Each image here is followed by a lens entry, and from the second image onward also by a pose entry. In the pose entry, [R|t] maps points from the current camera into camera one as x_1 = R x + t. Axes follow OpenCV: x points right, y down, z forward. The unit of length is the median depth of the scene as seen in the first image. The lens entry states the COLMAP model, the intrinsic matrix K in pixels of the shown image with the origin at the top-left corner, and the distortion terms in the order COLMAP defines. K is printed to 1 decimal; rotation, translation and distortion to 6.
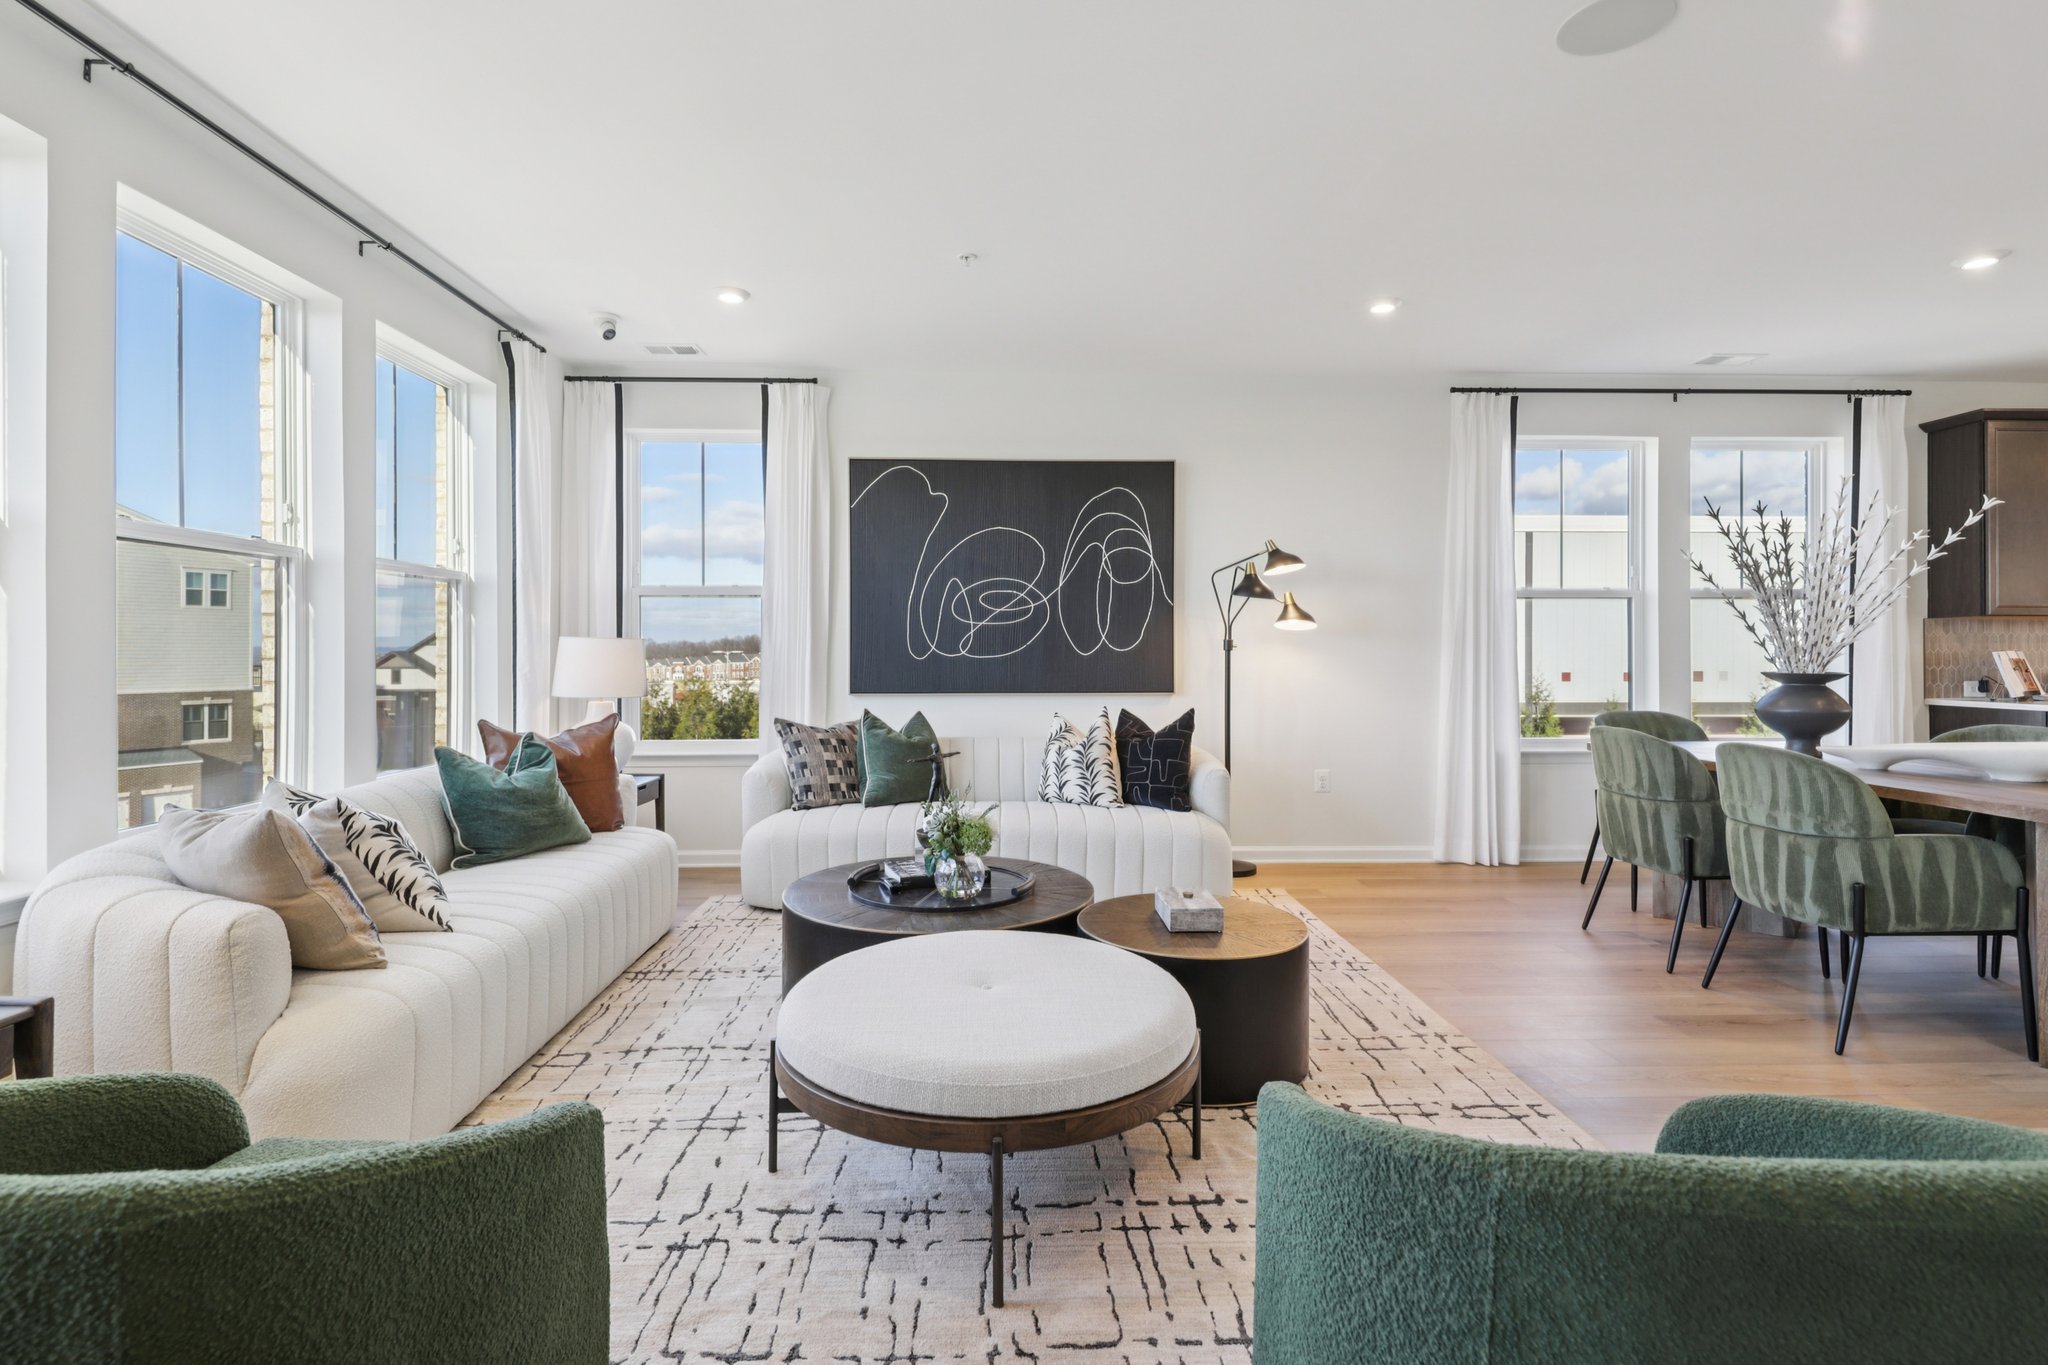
lens RADIAL K [[966.2, 0, 1019.3], [0, 966.2, 653.4], [0, 0, 1]] dist [0.002807, 0.000394]
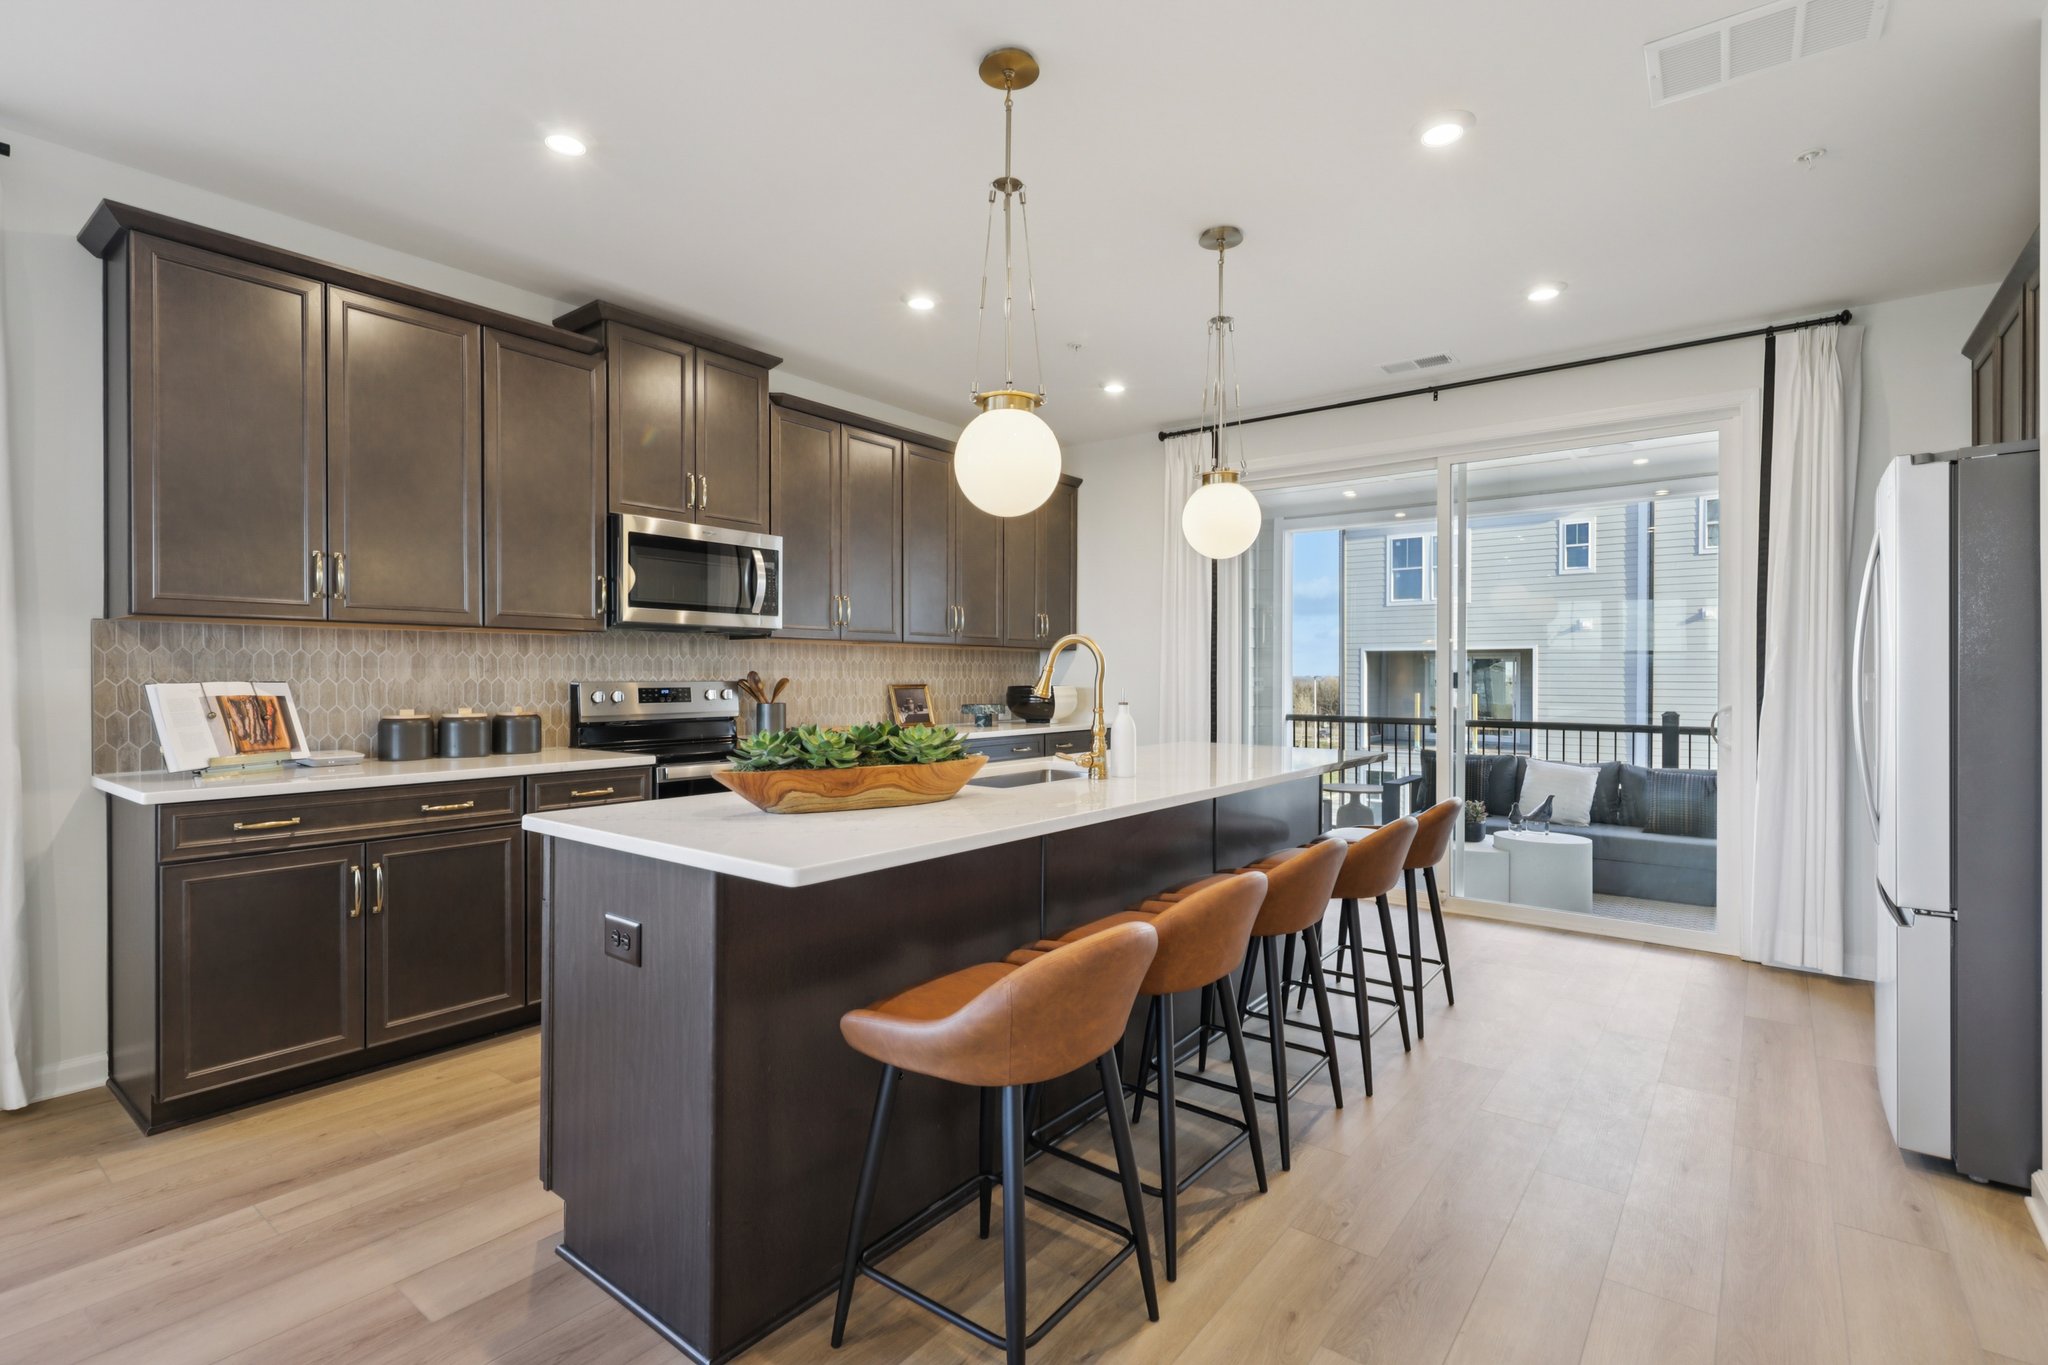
lens RADIAL K [[953.4, 0, 1024.0], [0, 953.4, 682.5], [0, 0, 1]] dist [0.013321, -0.006253]
pose [[0.642687, -0.004469, 0.766116, 0.101800], [0.000540, 0.999985, 0.005380, -0.000585], [-0.766129, -0.003044, 0.642680, 0.035175]]
